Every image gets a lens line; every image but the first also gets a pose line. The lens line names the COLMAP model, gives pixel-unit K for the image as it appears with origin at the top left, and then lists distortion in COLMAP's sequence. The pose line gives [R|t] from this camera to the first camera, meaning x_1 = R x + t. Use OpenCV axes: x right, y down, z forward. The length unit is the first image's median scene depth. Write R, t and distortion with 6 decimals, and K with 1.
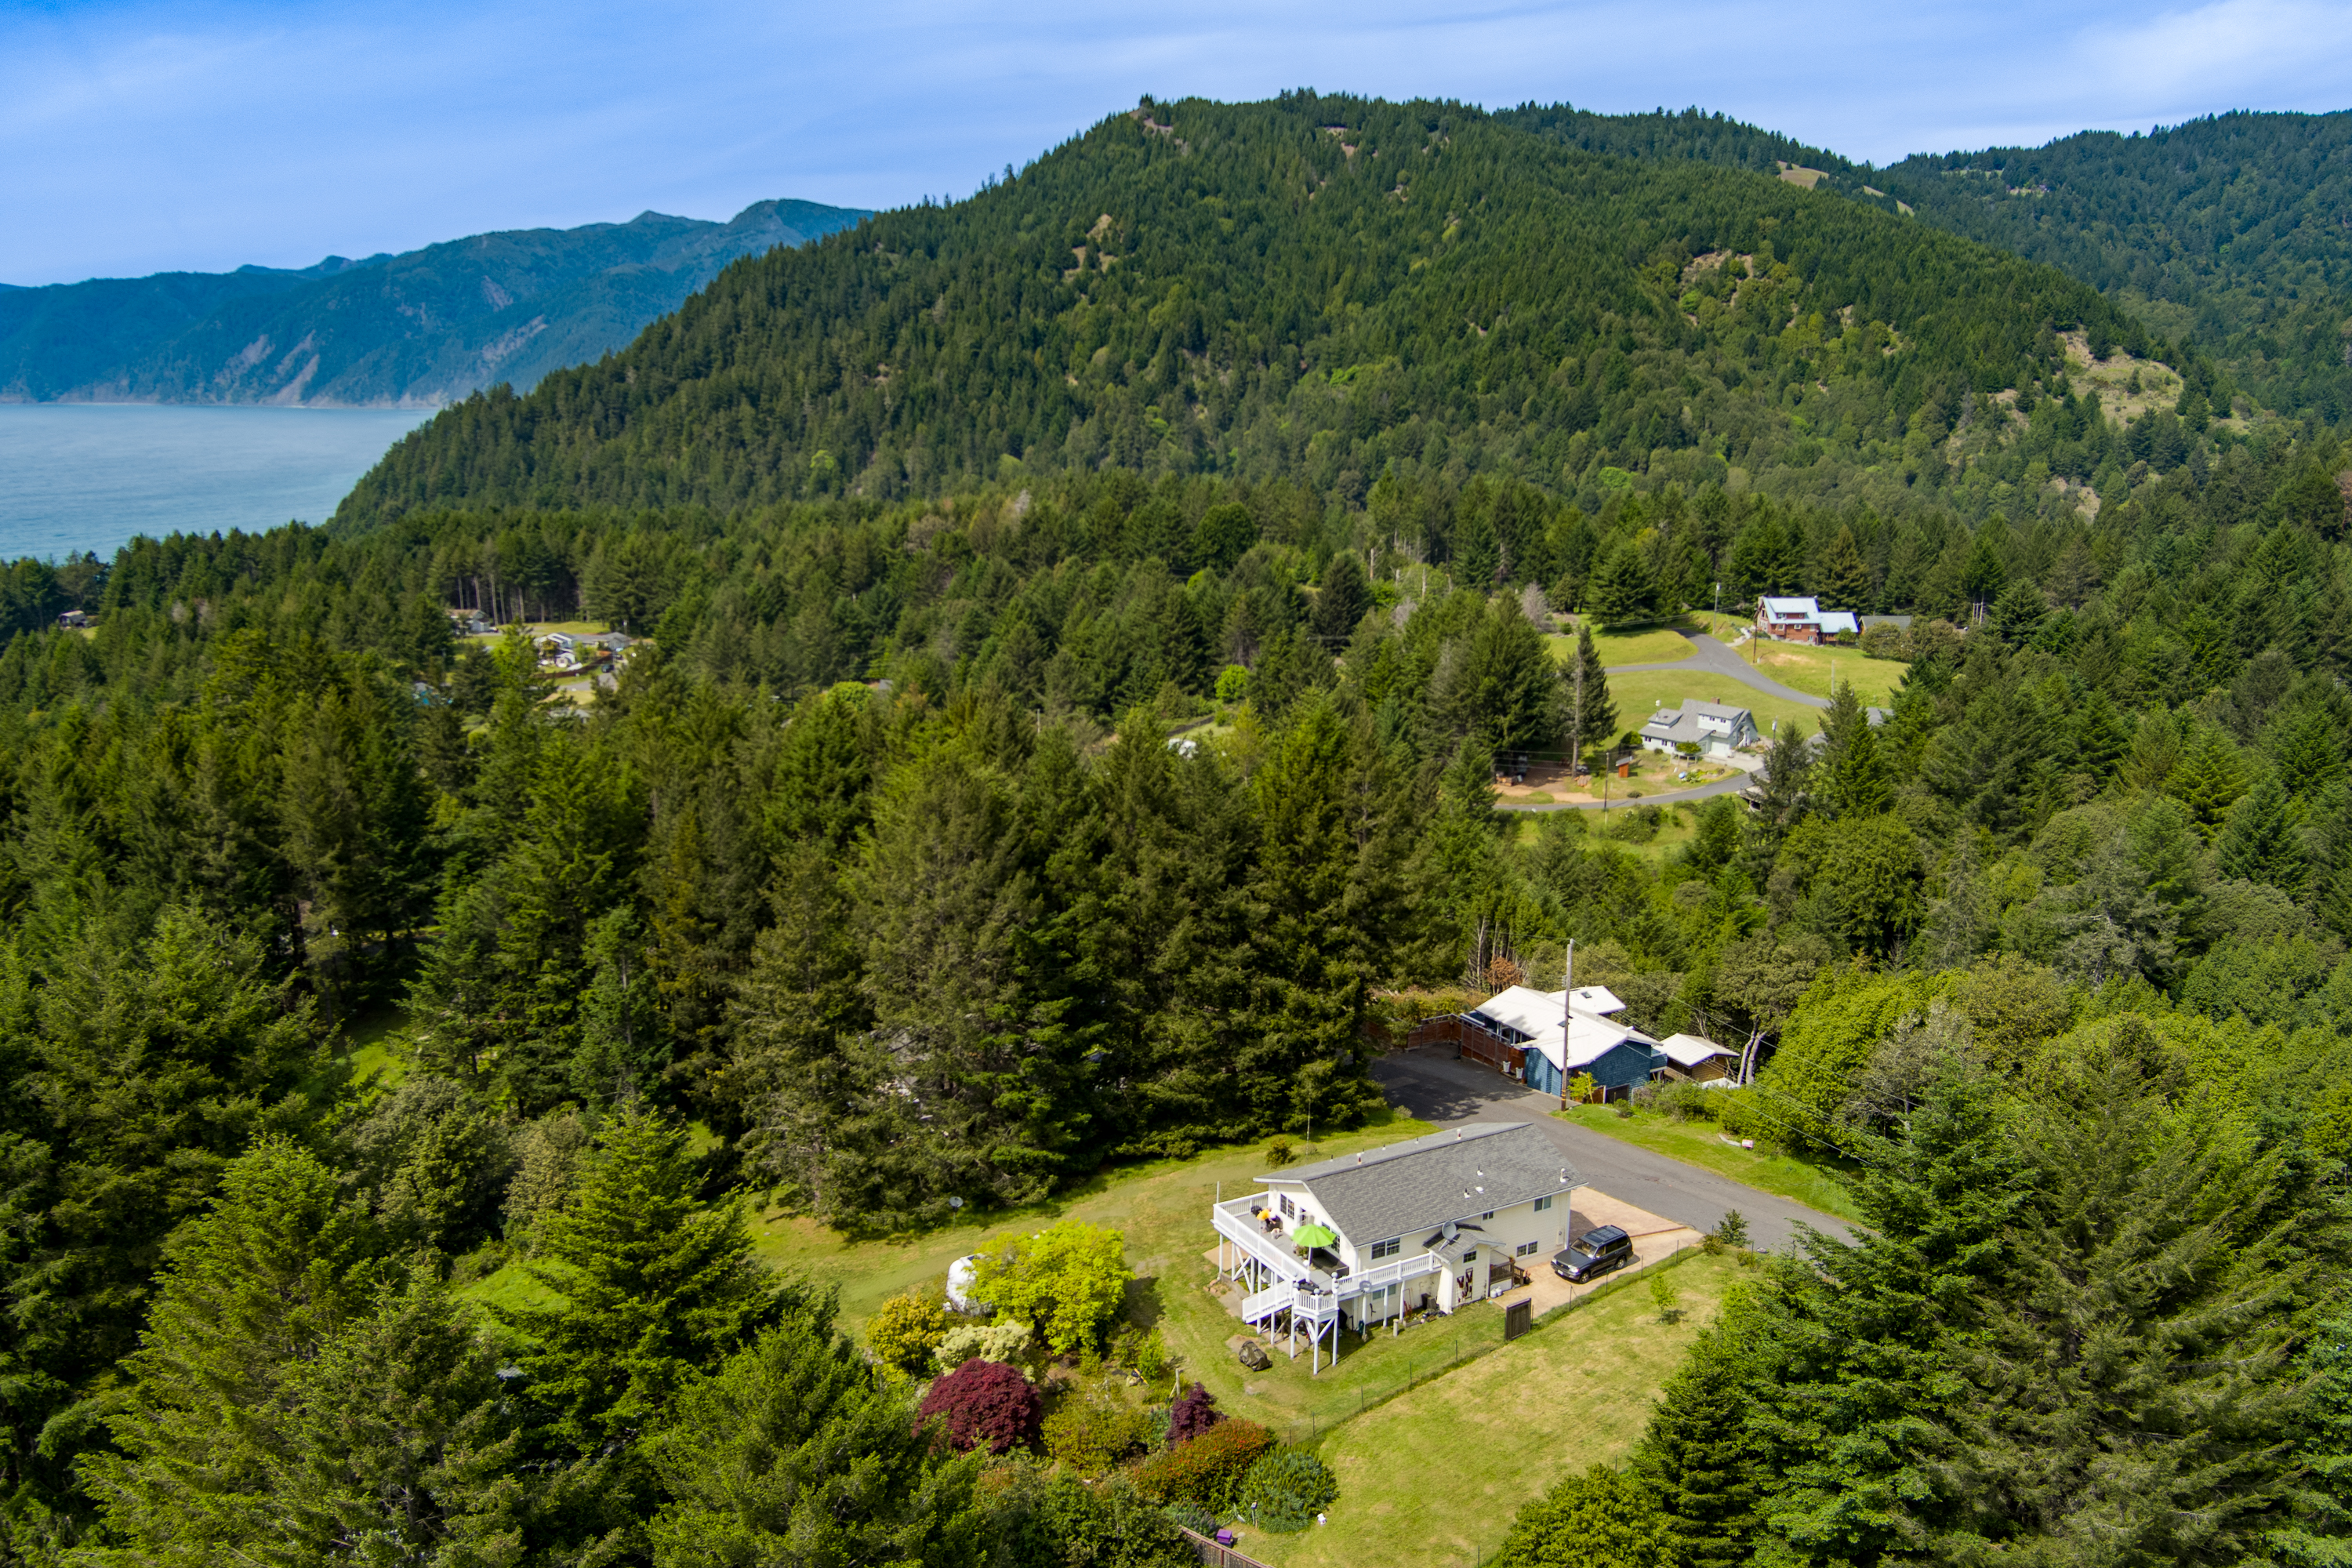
lens RADIAL K [[1882.5, 0, 1170.9], [0, 1882.5, 780.9], [0, 0, 1]] dist [-0.091434, 0.046595]
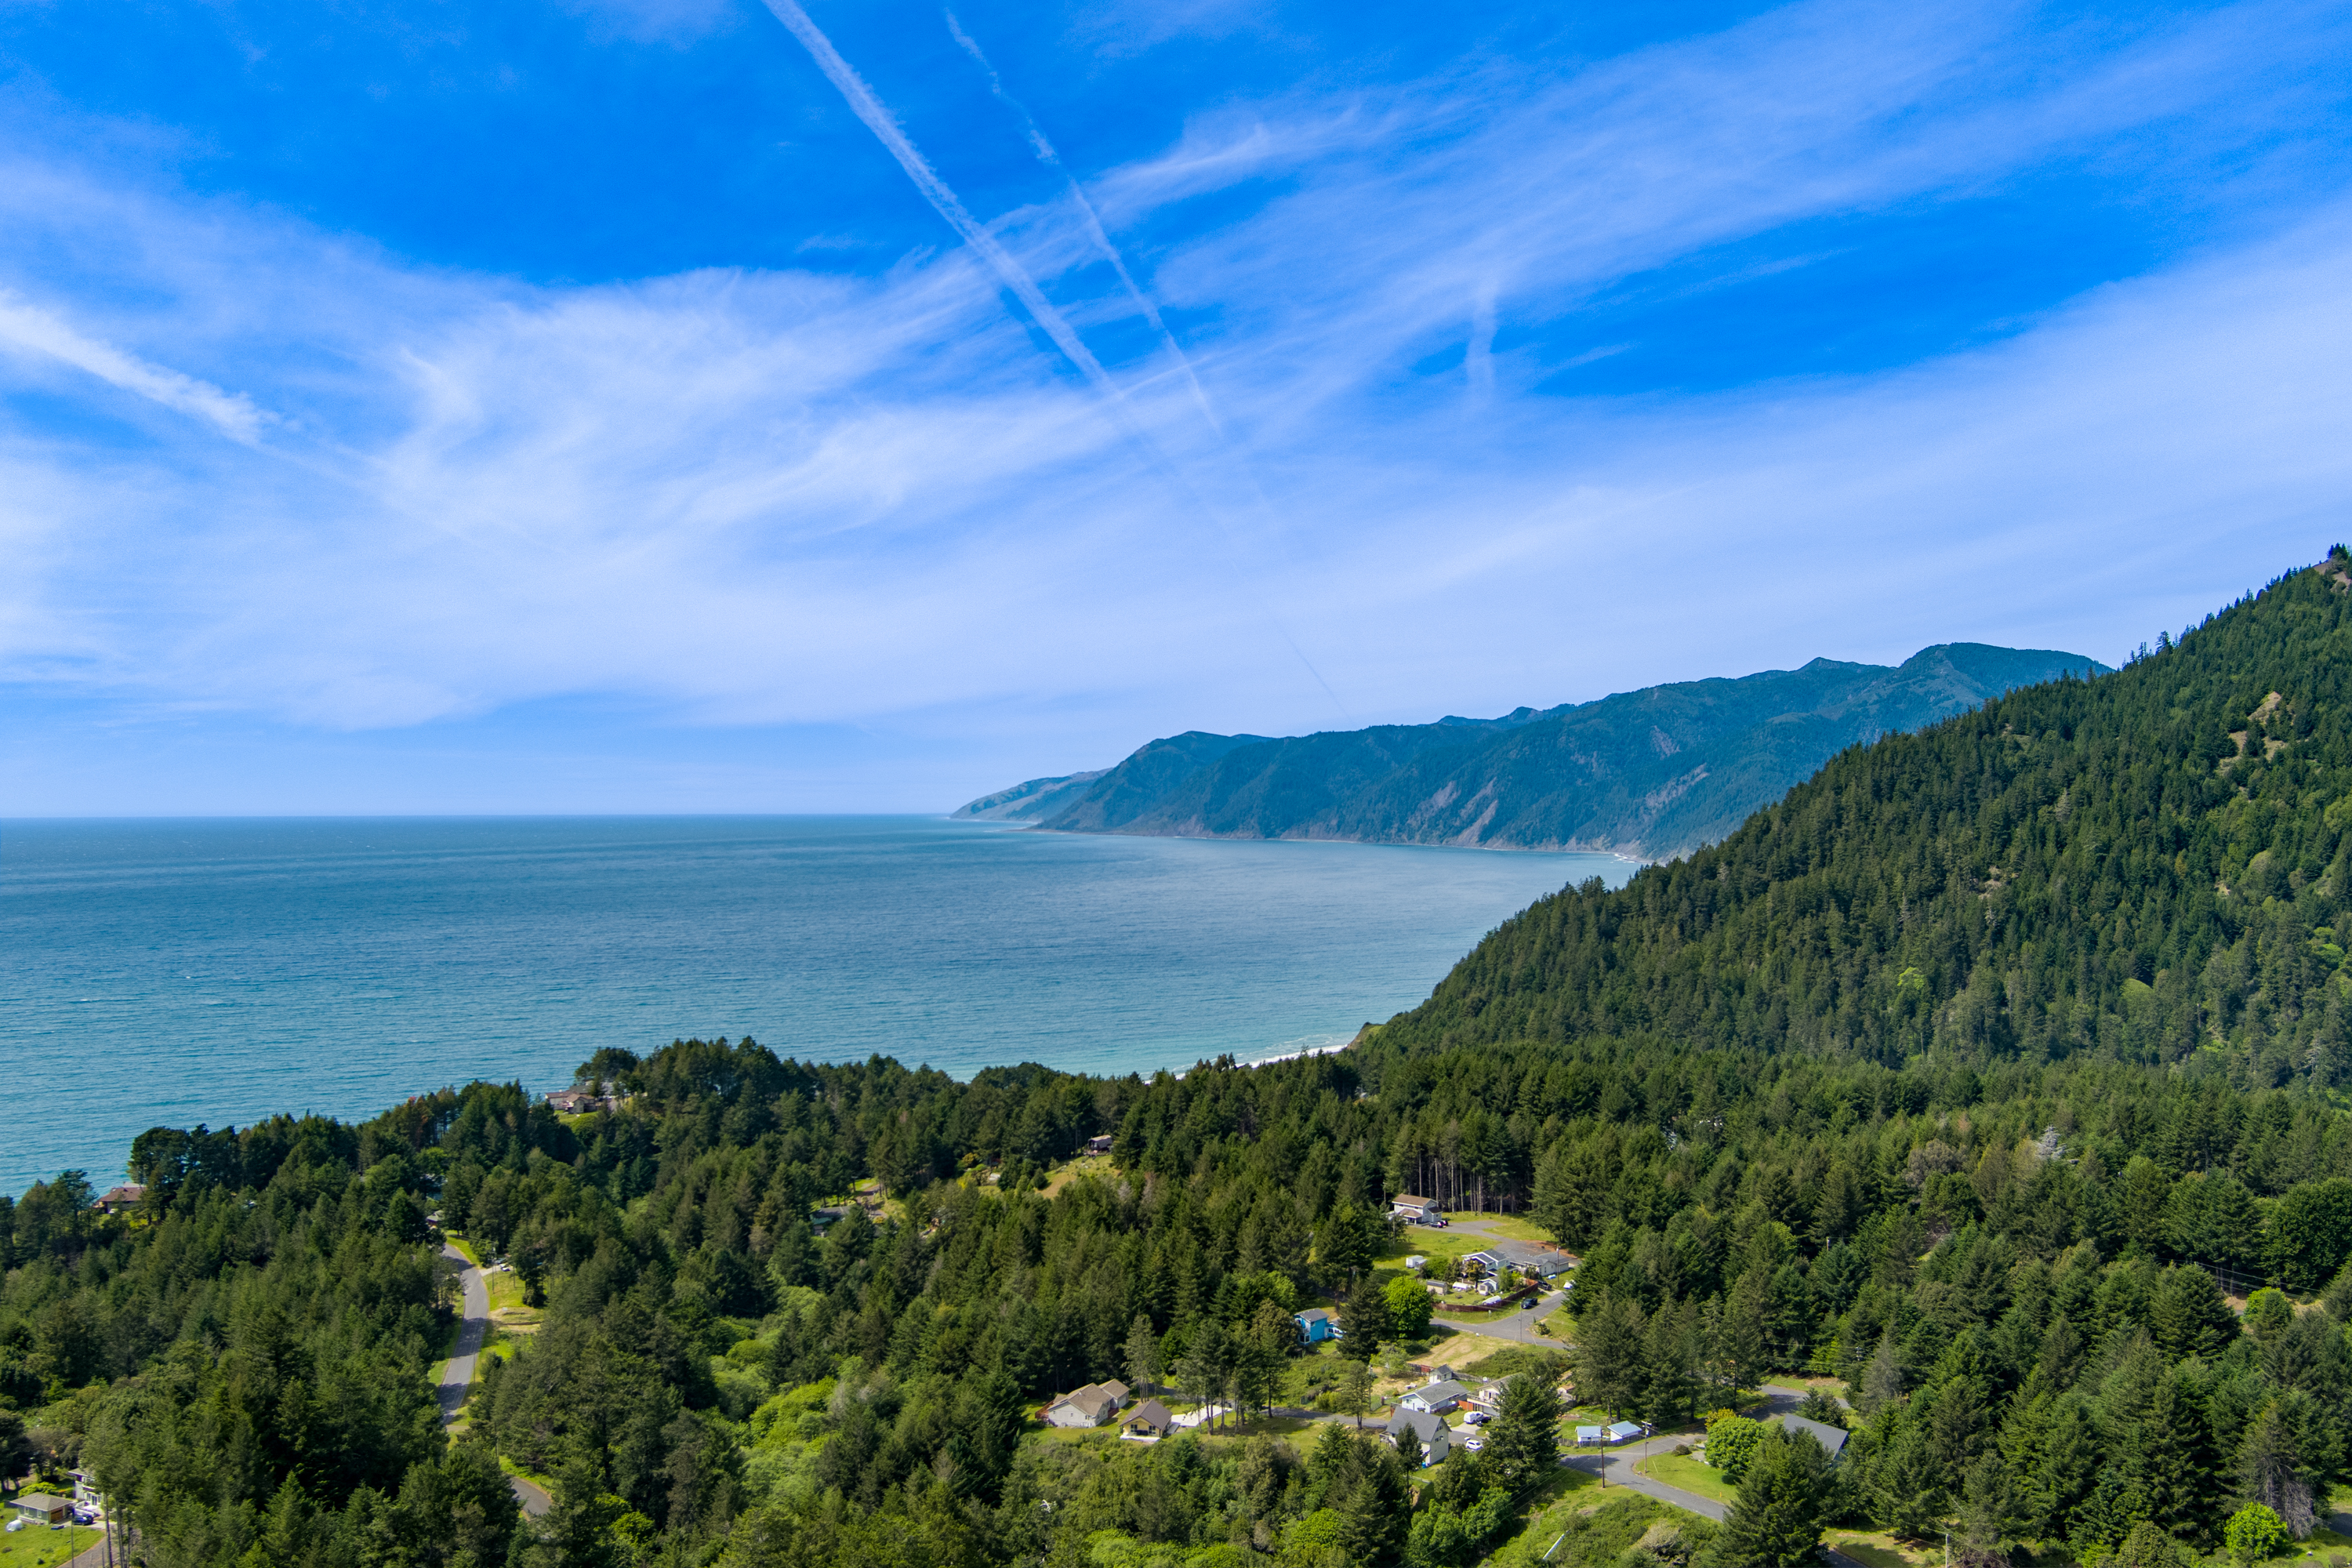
lens RADIAL K [[1882.5, 0, 1178.0], [0, 1882.5, 771.9], [0, 0, 1]] dist [-0.091434, 0.046595]
pose [[0.824683, -0.015685, -0.565377, 0.030700], [-0.116241, 0.973576, -0.196563, -0.050389], [0.553521, 0.227823, 0.801069, 0.059408]]
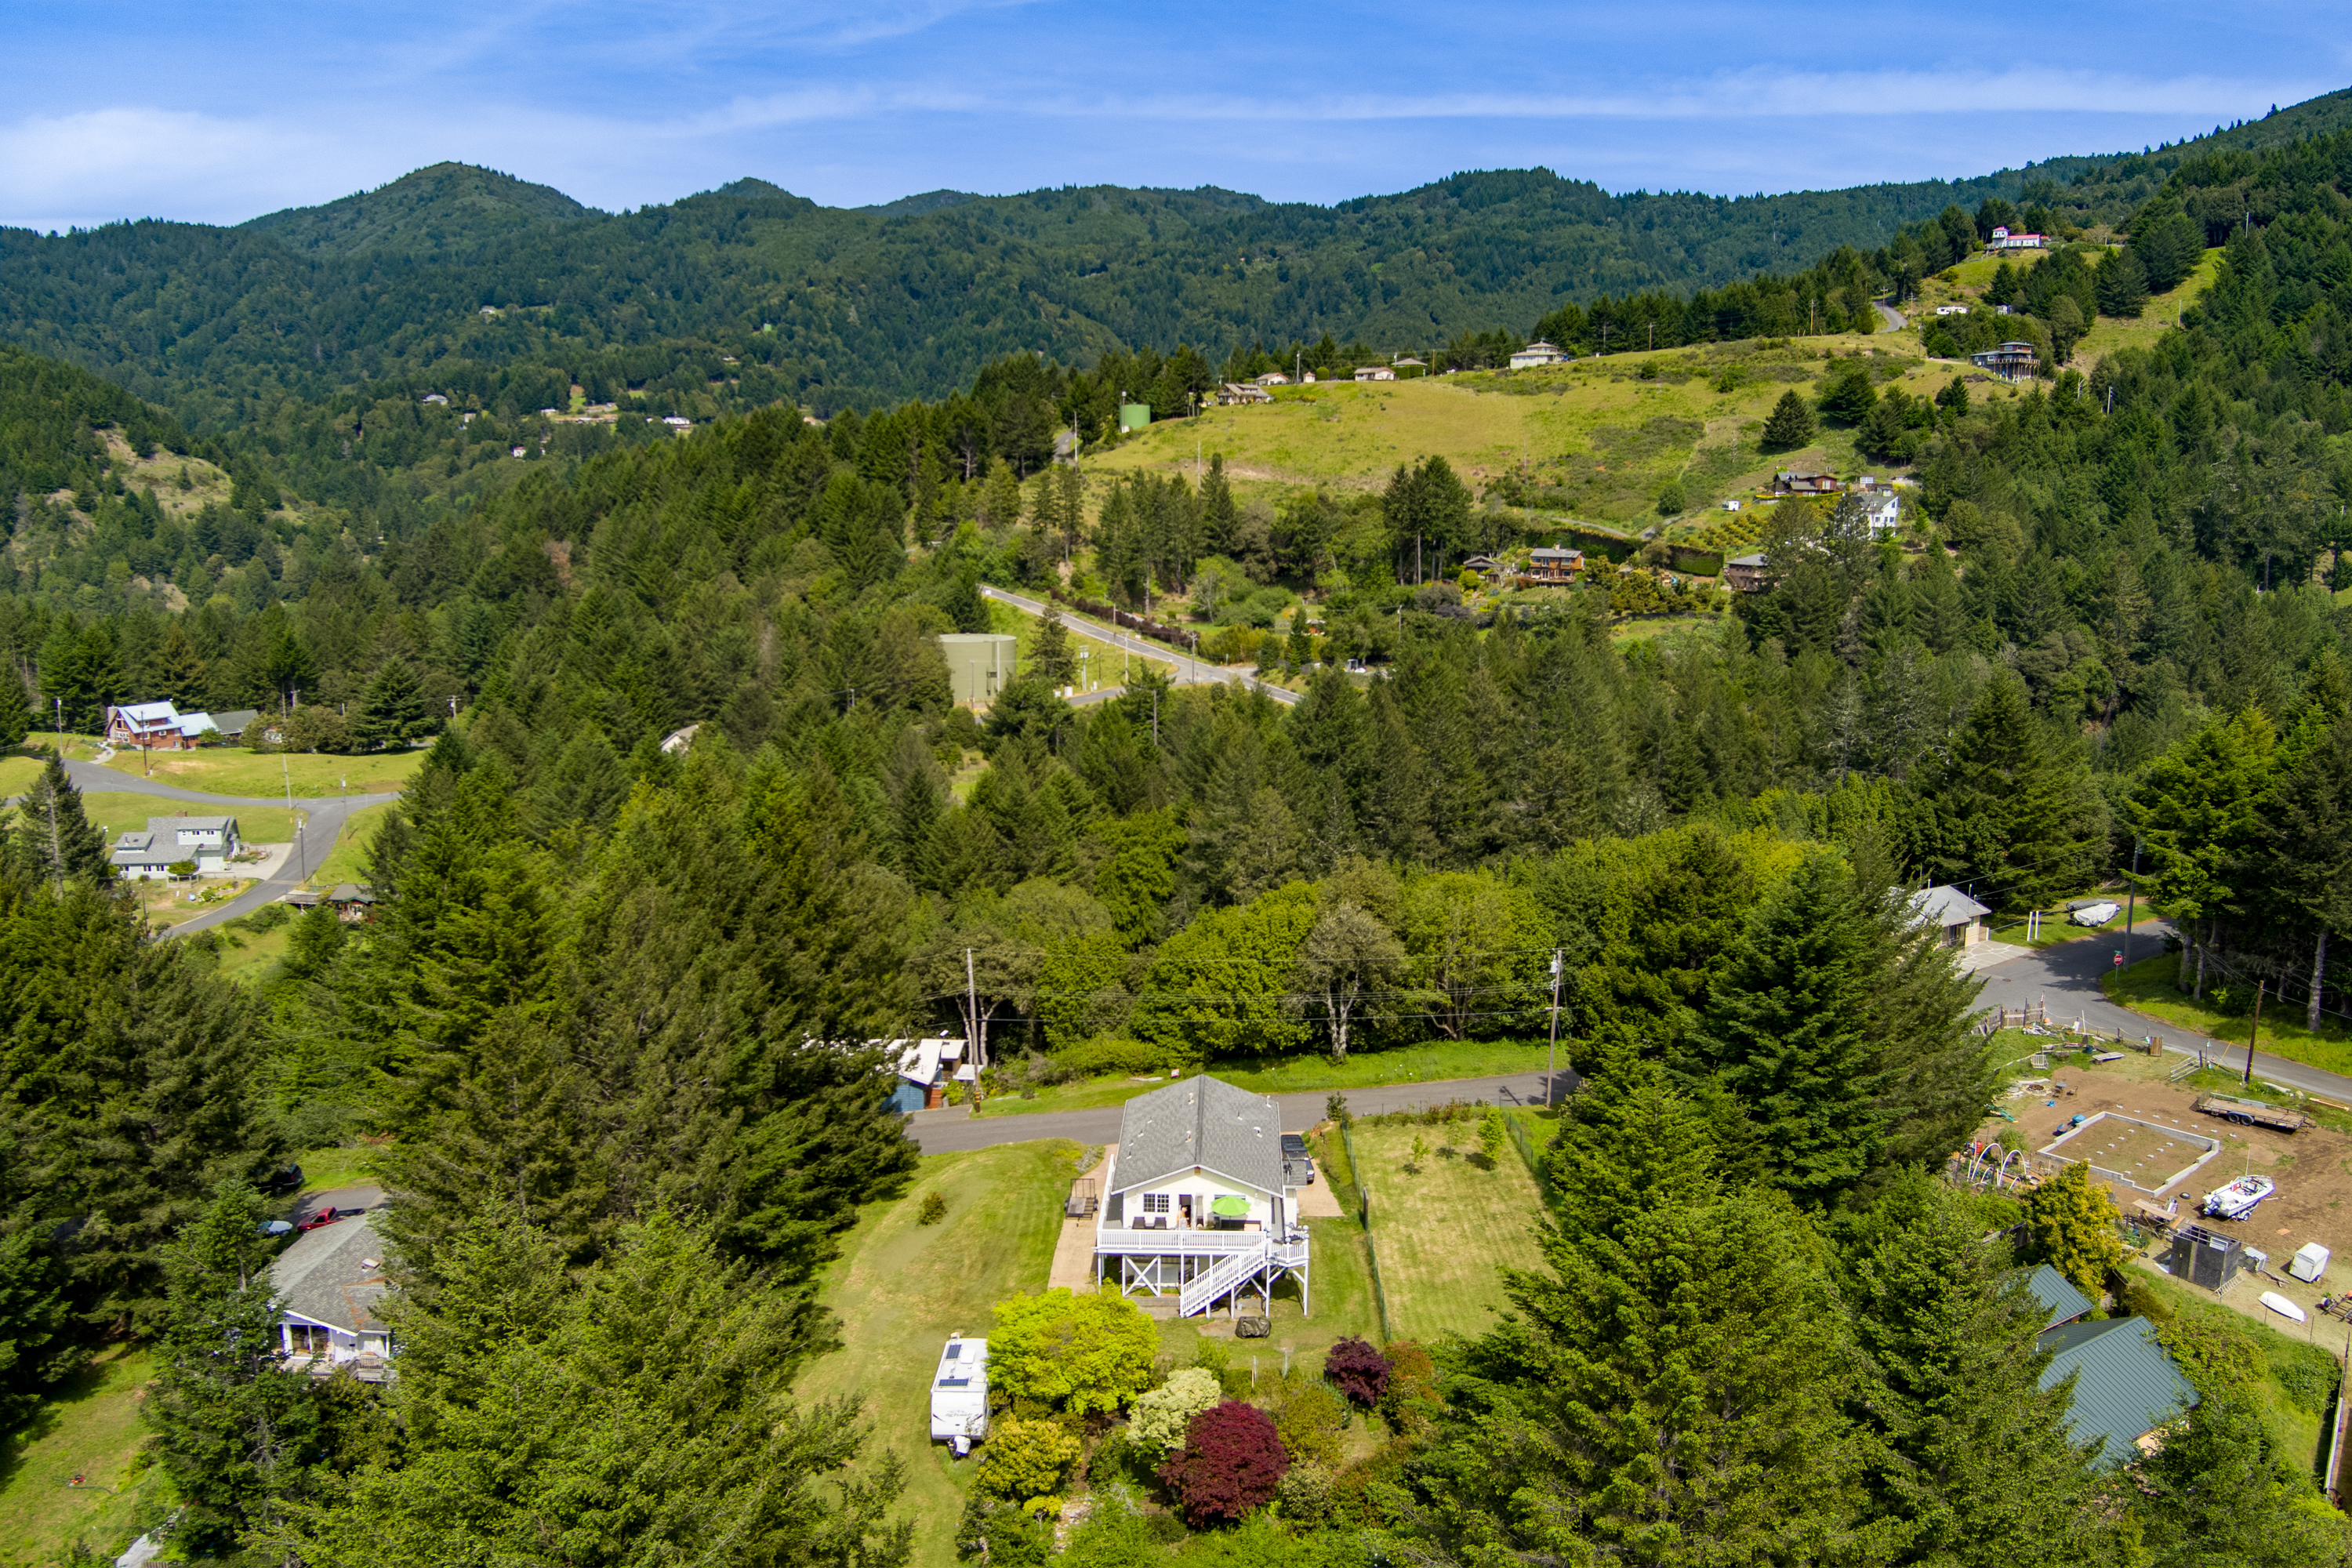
lens RADIAL K [[1882.5, 0, 1153.5], [0, 1882.5, 778.6], [0, 0, 1]] dist [-0.091434, 0.046595]
pose [[0.525917, -0.137654, 0.839323, -0.062280], [0.183584, 0.981927, 0.046009, -0.004159], [-0.830487, 0.129889, 0.541683, 0.032669]]
